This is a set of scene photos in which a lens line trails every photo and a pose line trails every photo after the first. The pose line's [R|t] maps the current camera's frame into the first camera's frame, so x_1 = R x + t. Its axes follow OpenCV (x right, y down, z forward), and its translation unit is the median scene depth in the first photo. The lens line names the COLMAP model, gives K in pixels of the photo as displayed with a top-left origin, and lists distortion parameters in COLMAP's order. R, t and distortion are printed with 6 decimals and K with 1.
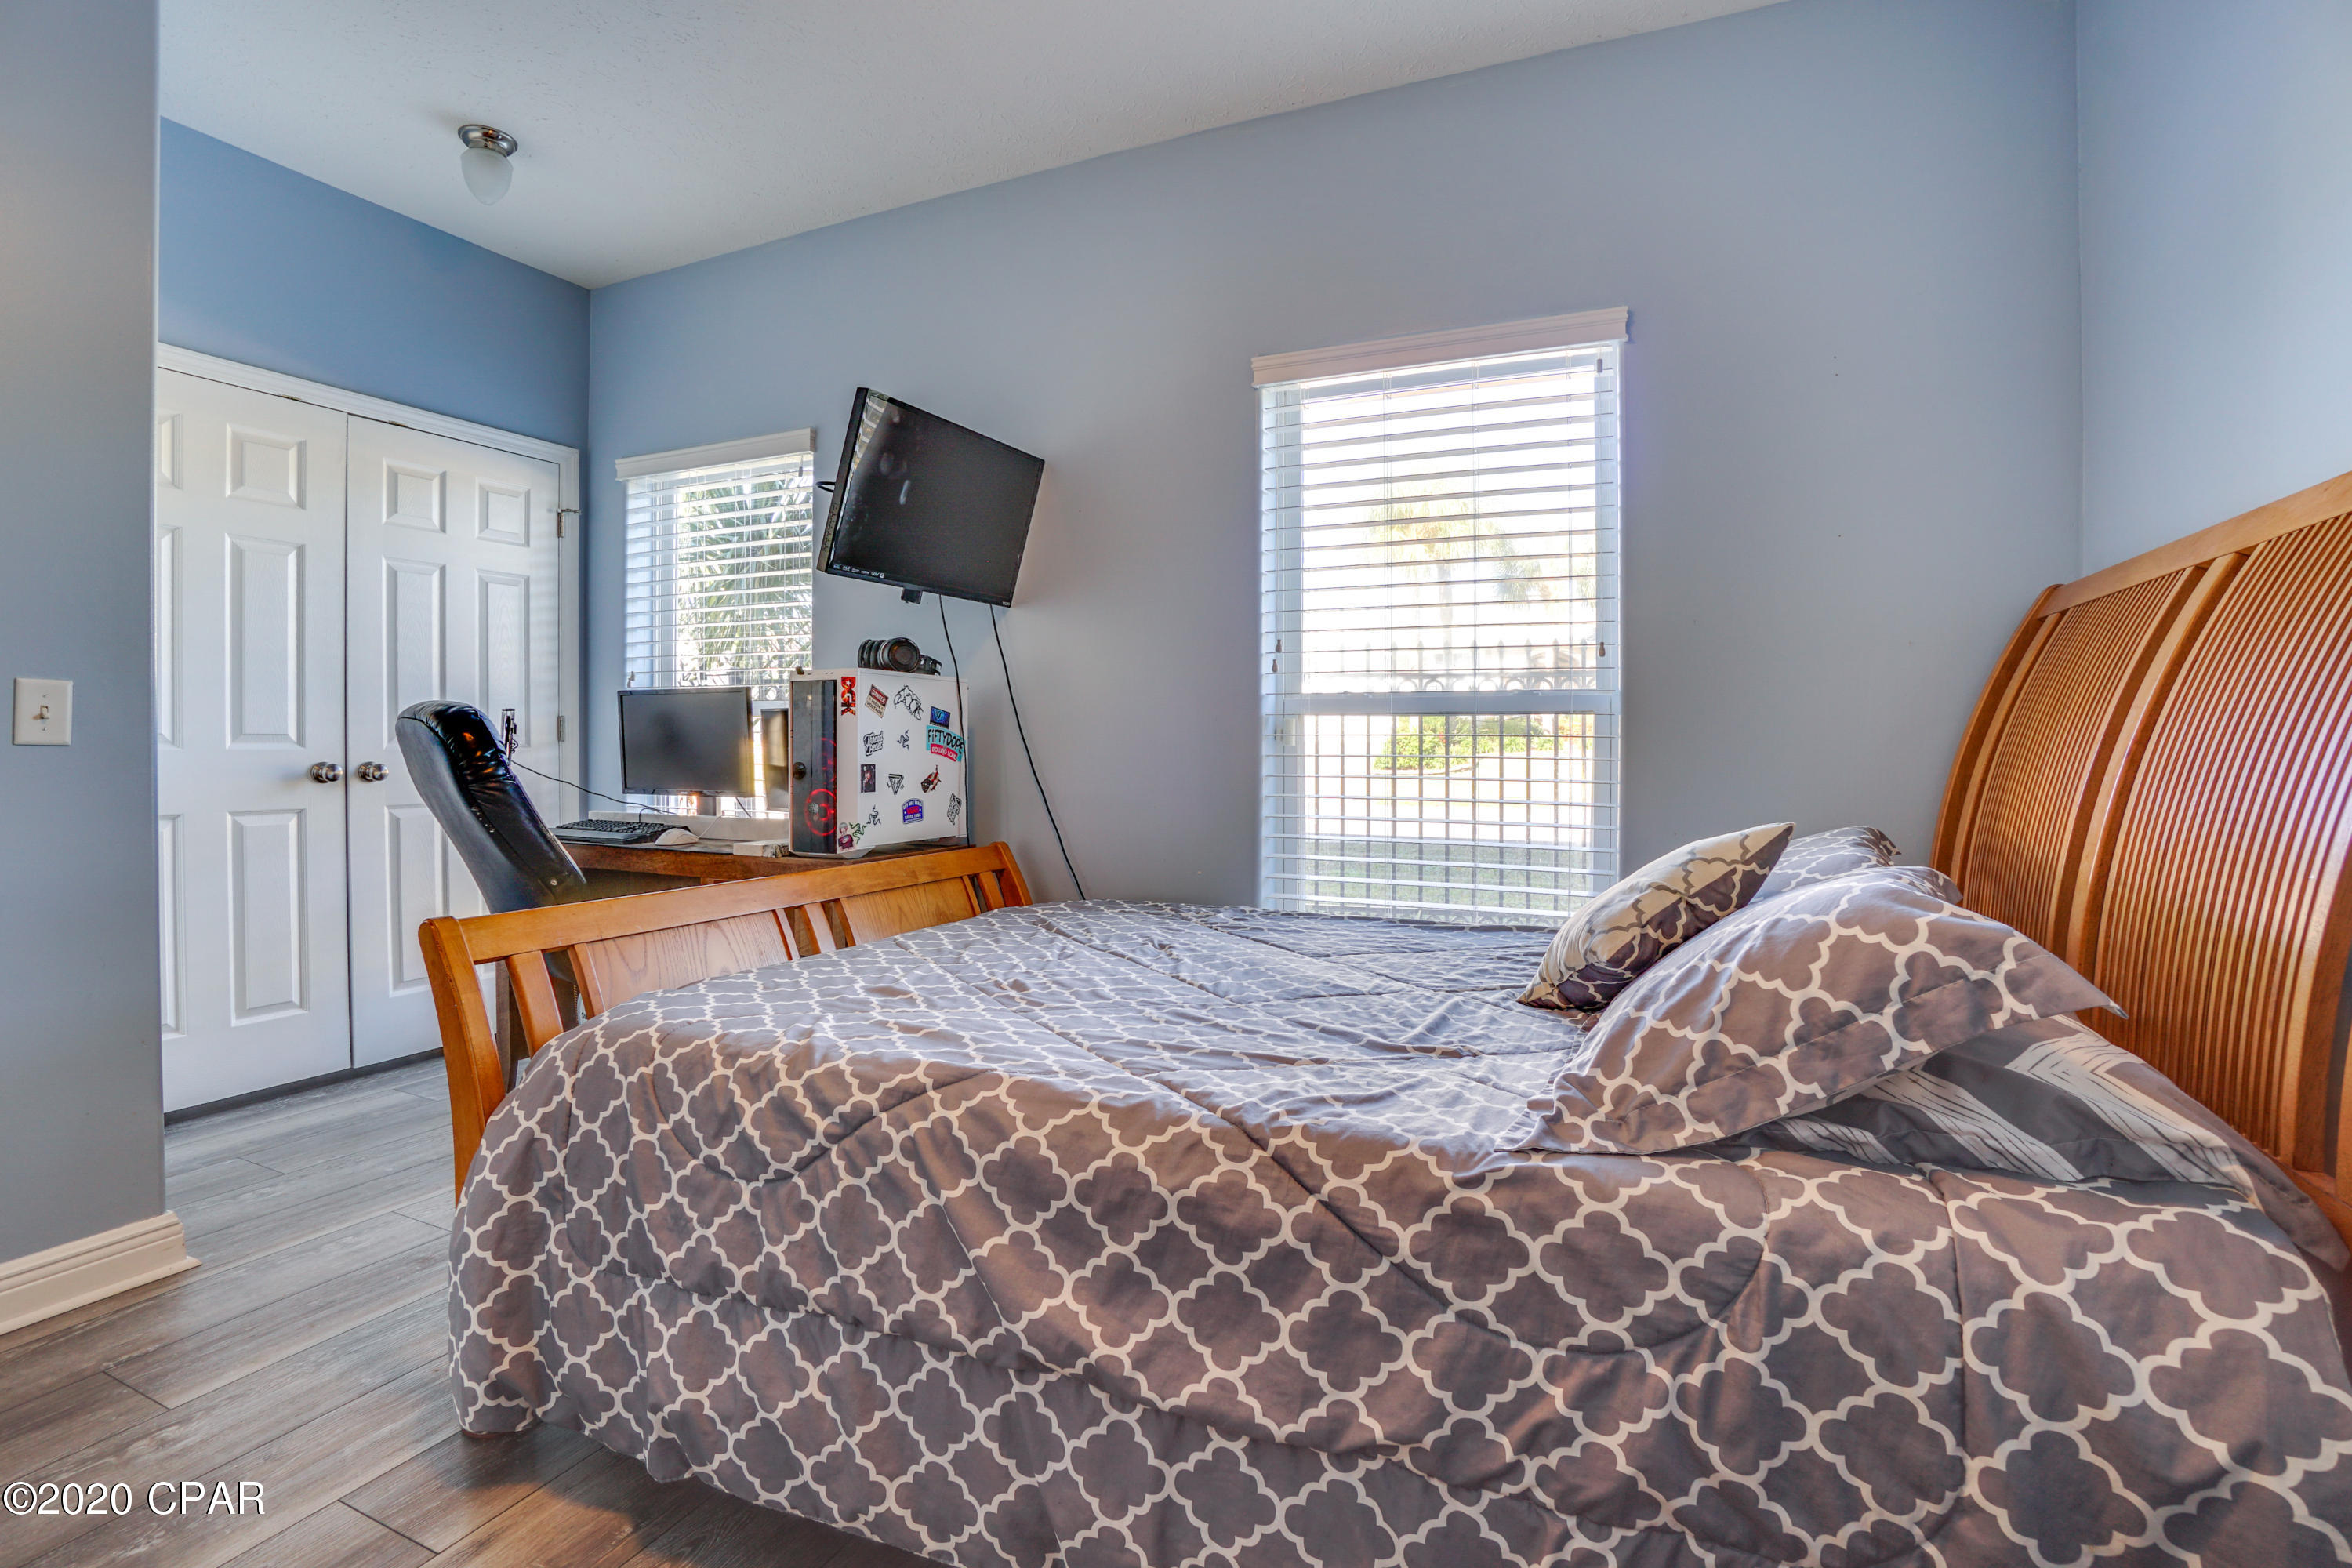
lens RADIAL K [[1059.6, 0, 1171.0], [0, 1059.6, 776.2], [0, 0, 1]] dist [-0.070132, 0.022919]
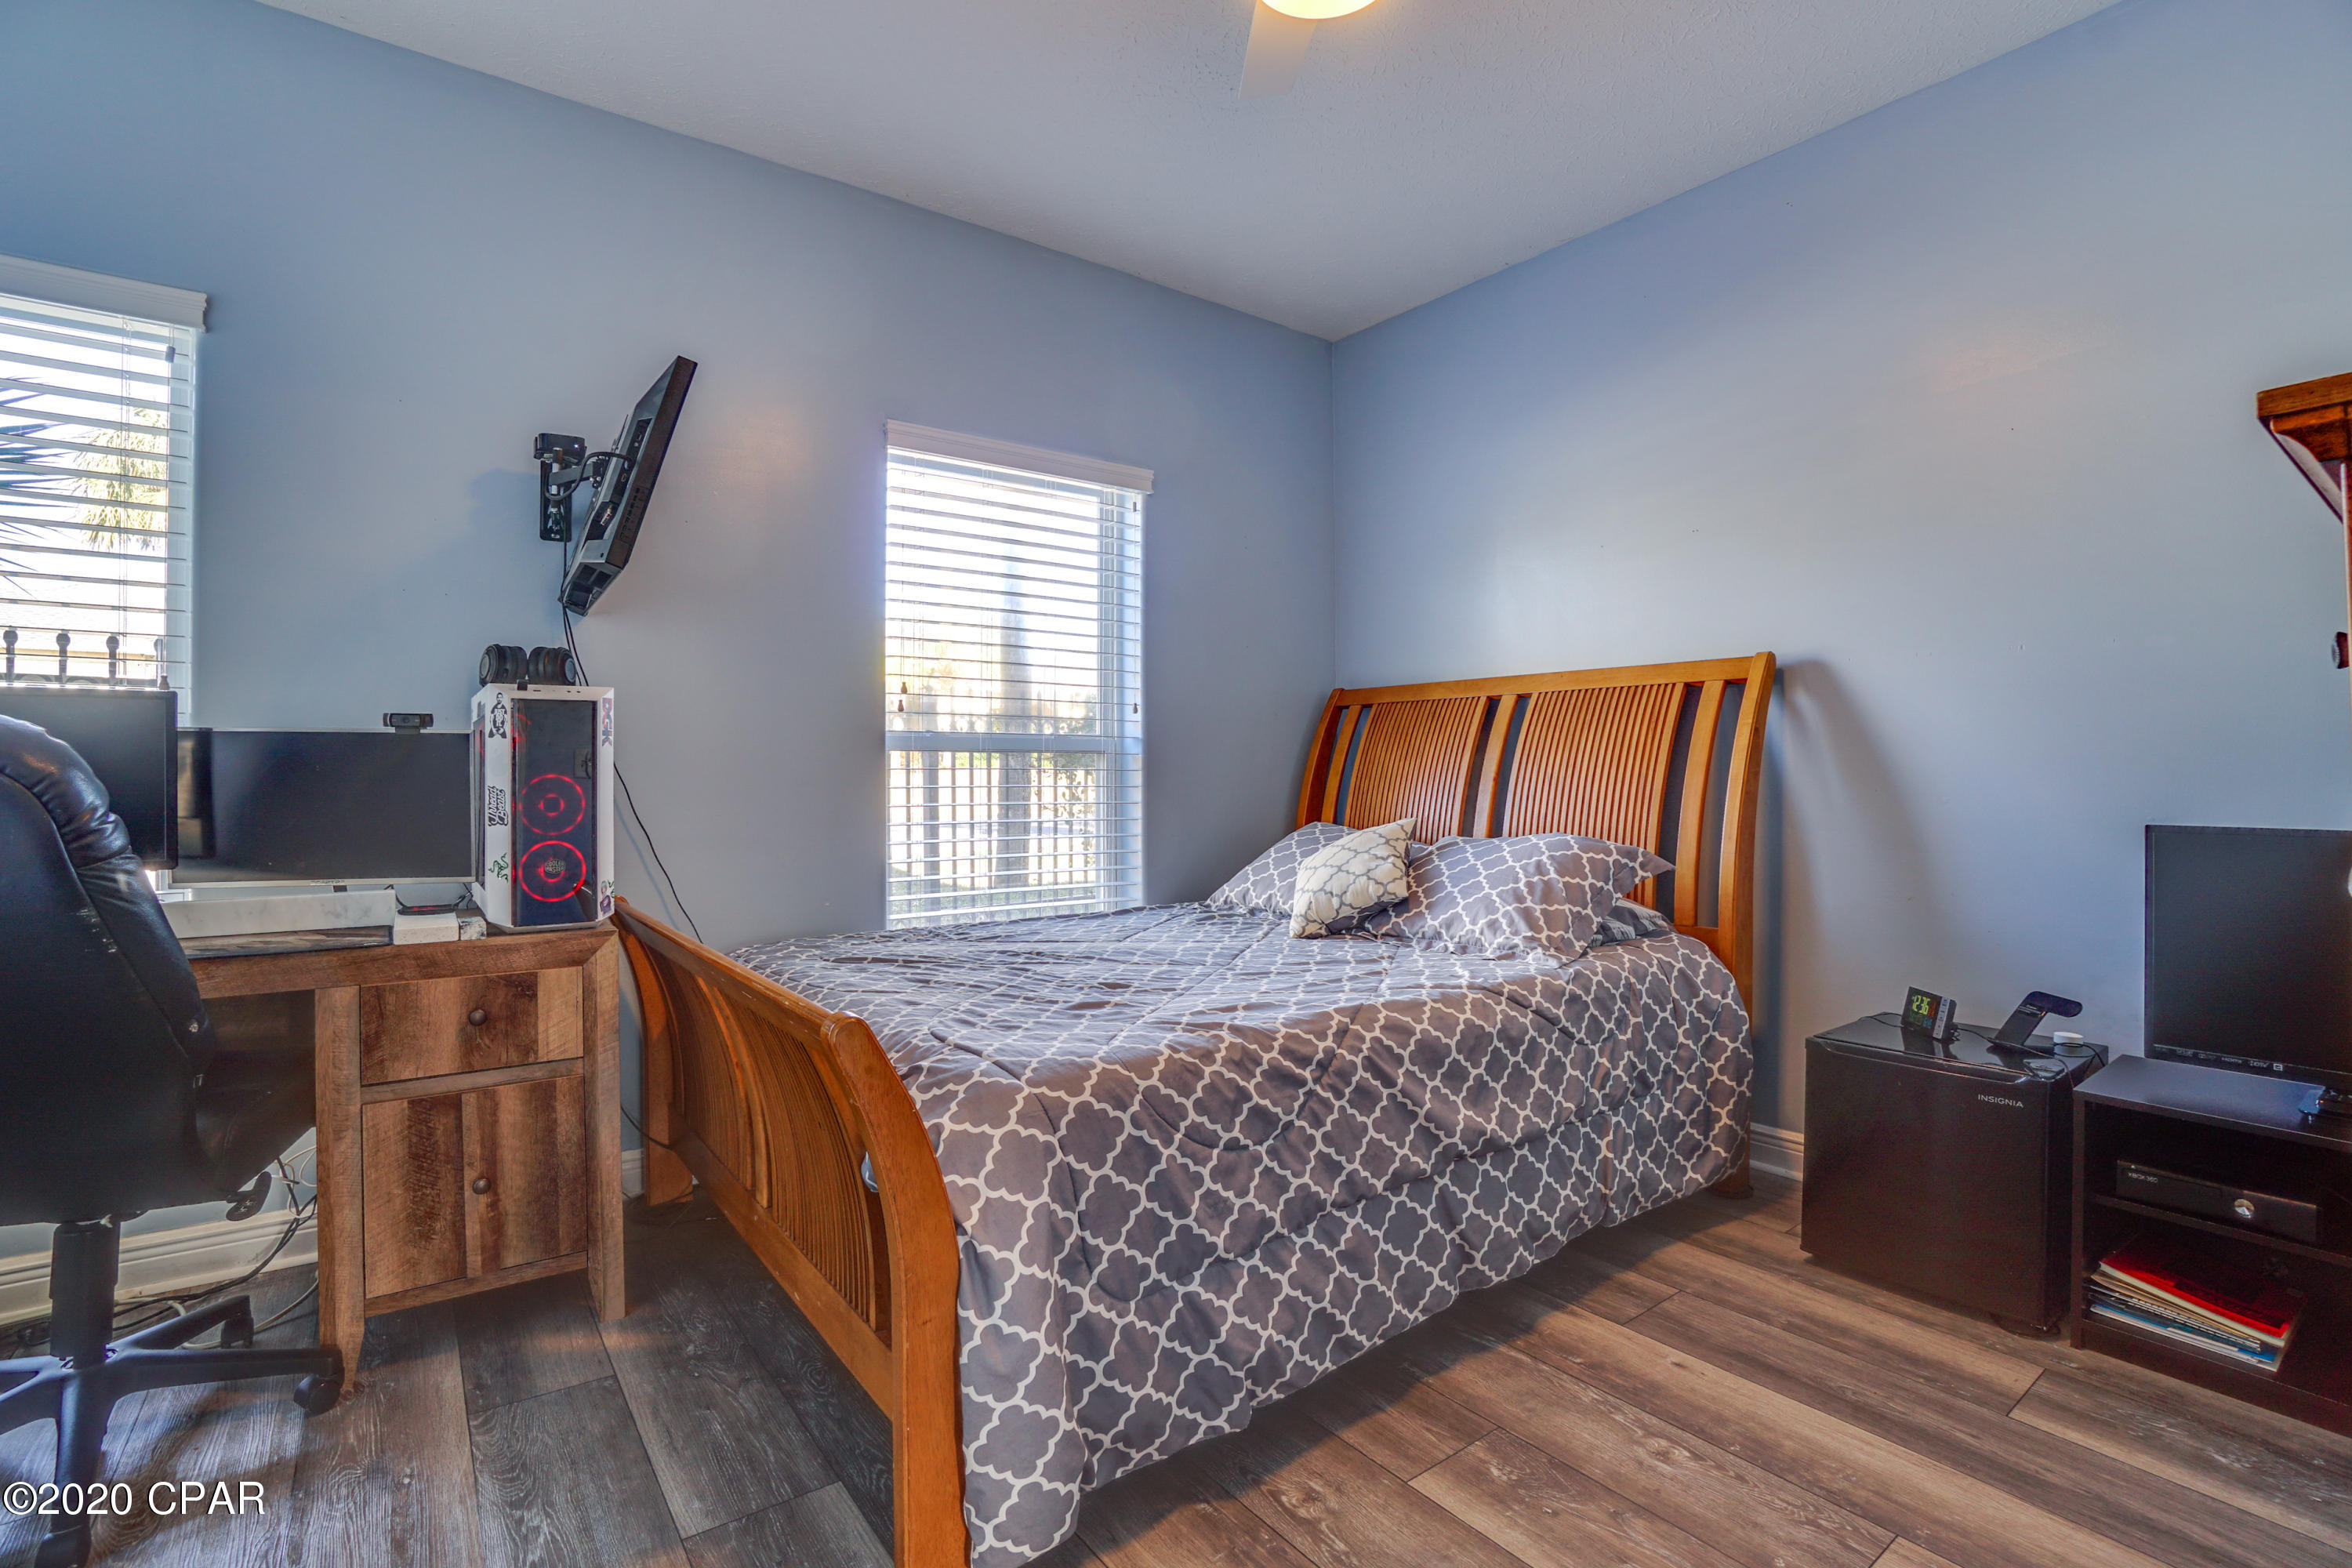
lens RADIAL K [[1059.6, 0, 1171.0], [0, 1059.6, 776.2], [0, 0, 1]] dist [-0.070132, 0.022919]
pose [[0.500352, -0.006945, 0.865794, -1.676256], [0.026911, 0.999609, -0.007534, -0.037819], [-0.865404, 0.027069, 0.500343, 0.510535]]
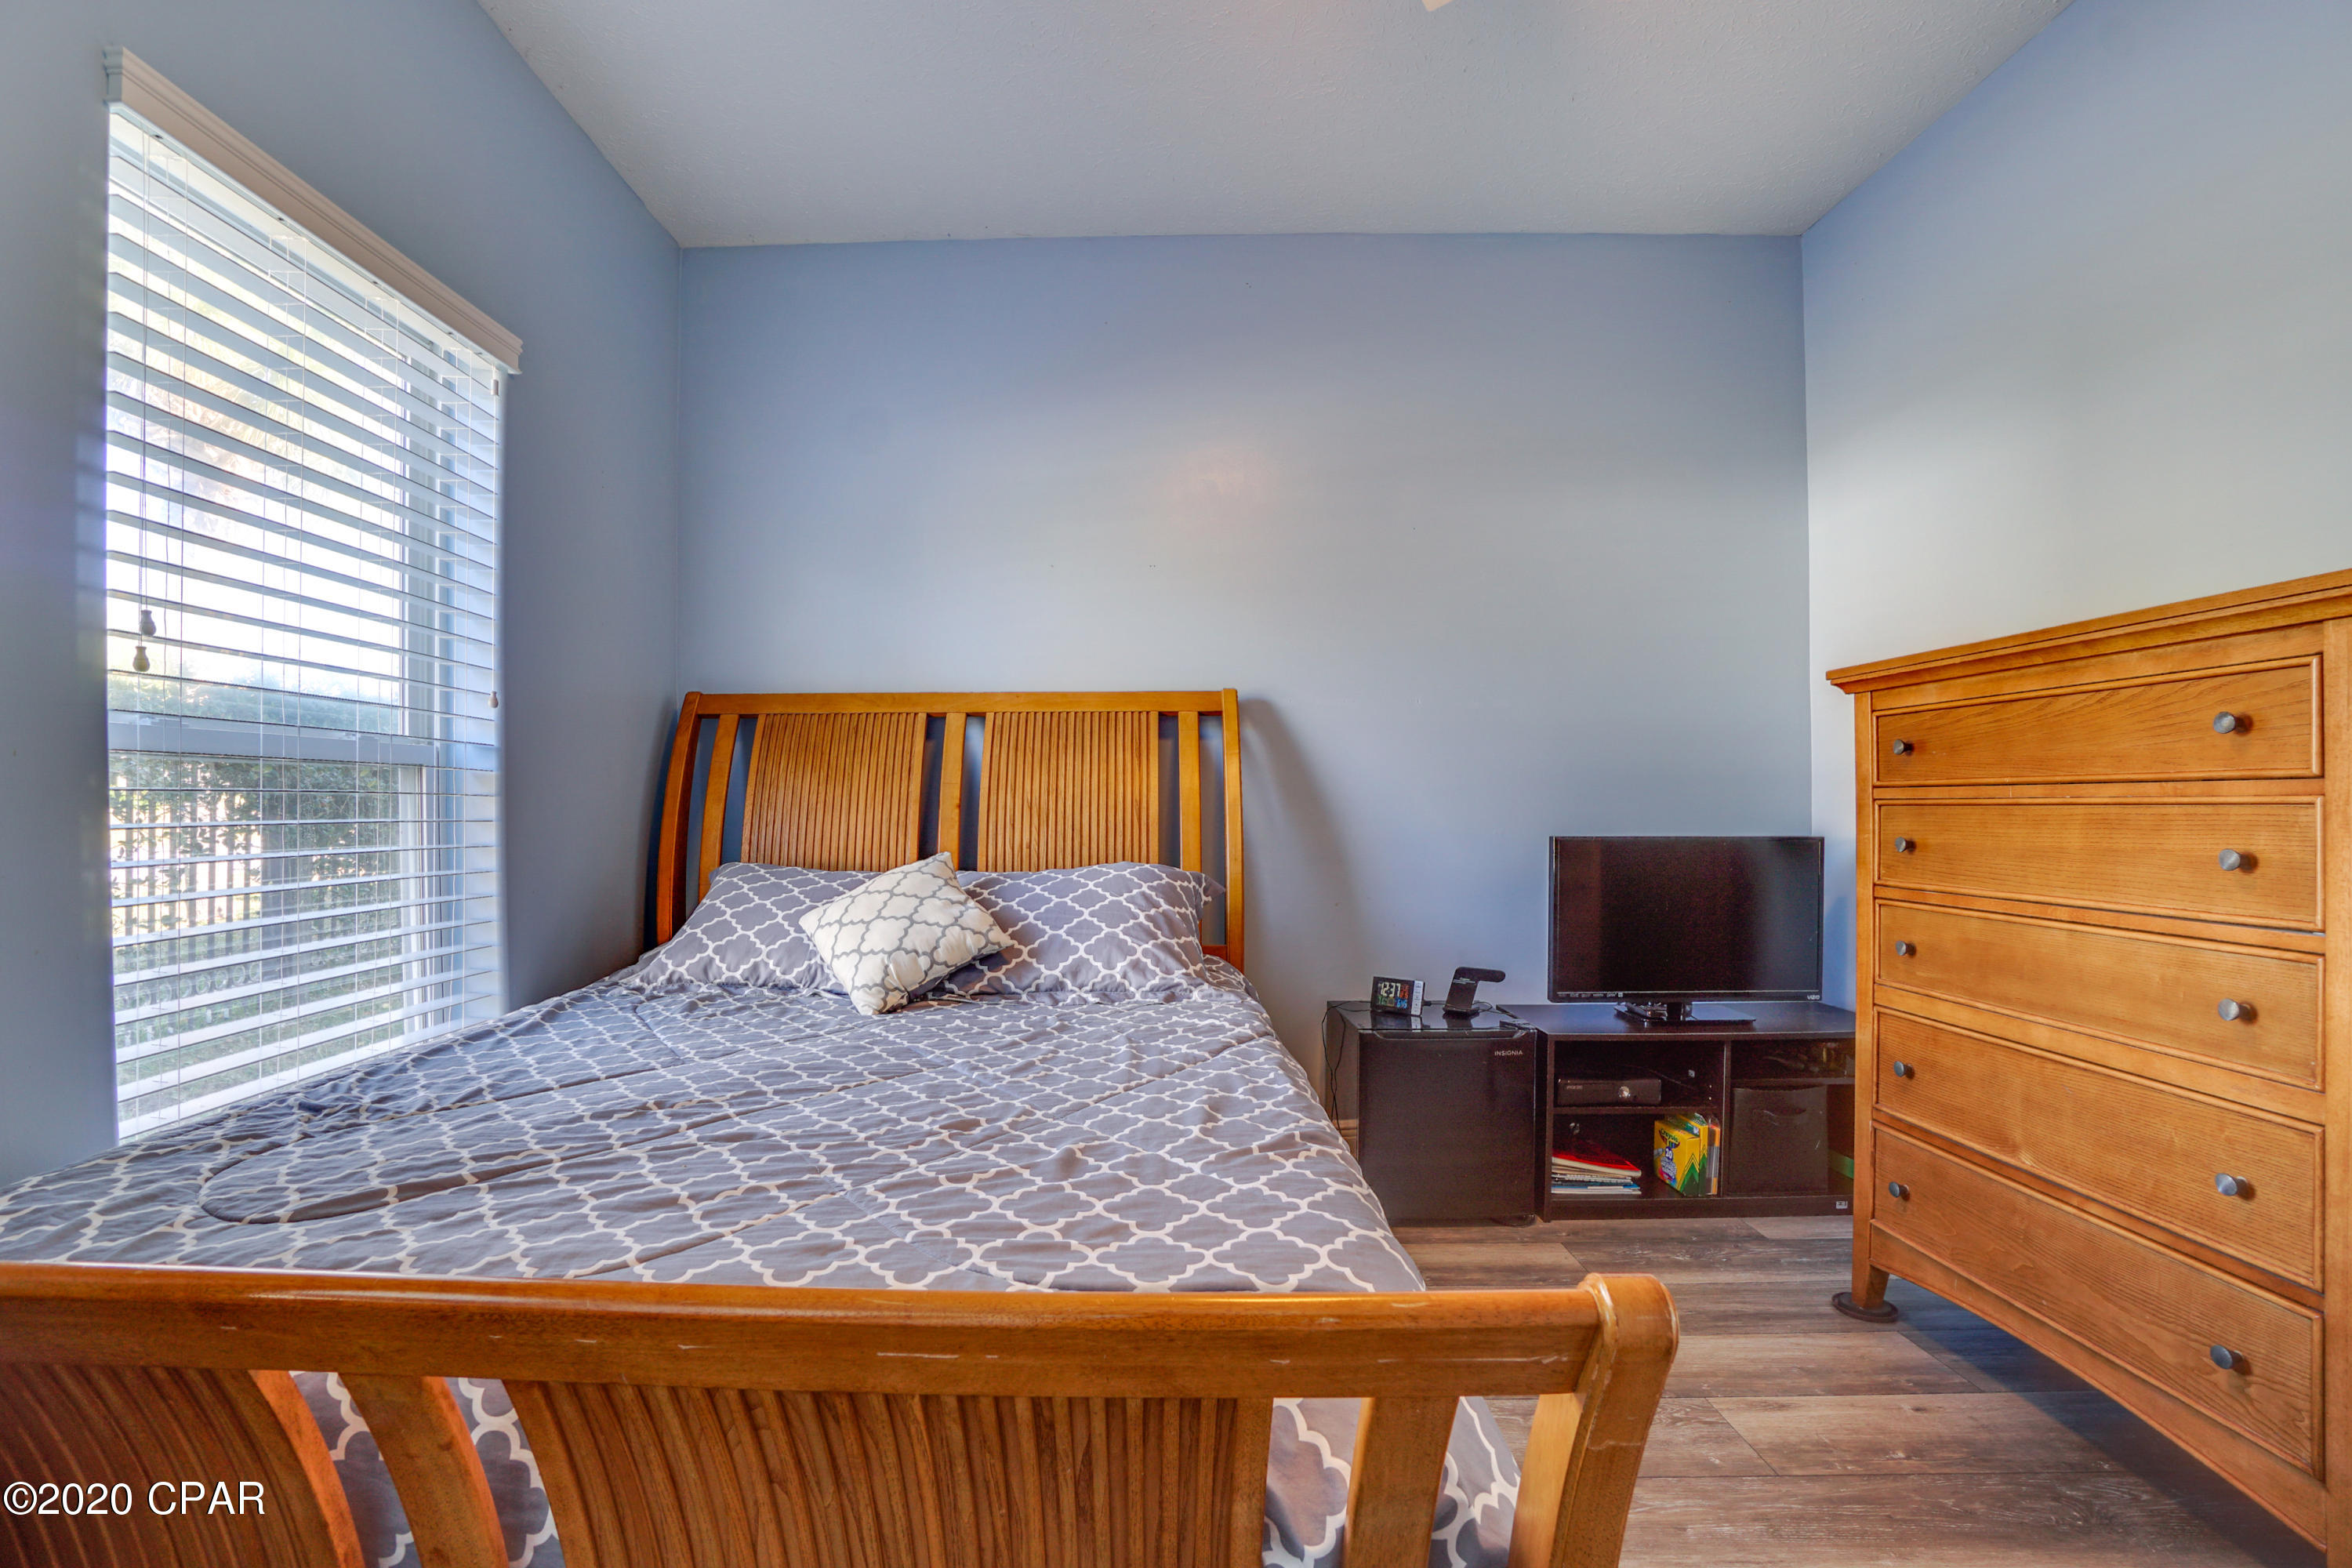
lens RADIAL K [[1061.1, 0, 1117.0], [0, 1061.1, 827.2], [0, 0, 1]] dist [-0.074169, 0.023924]
pose [[-0.363365, -0.028461, 0.931212, -1.314572], [0.023992, 0.998916, 0.039892, -0.069534], [-0.931338, 0.036837, -0.362289, 1.732020]]
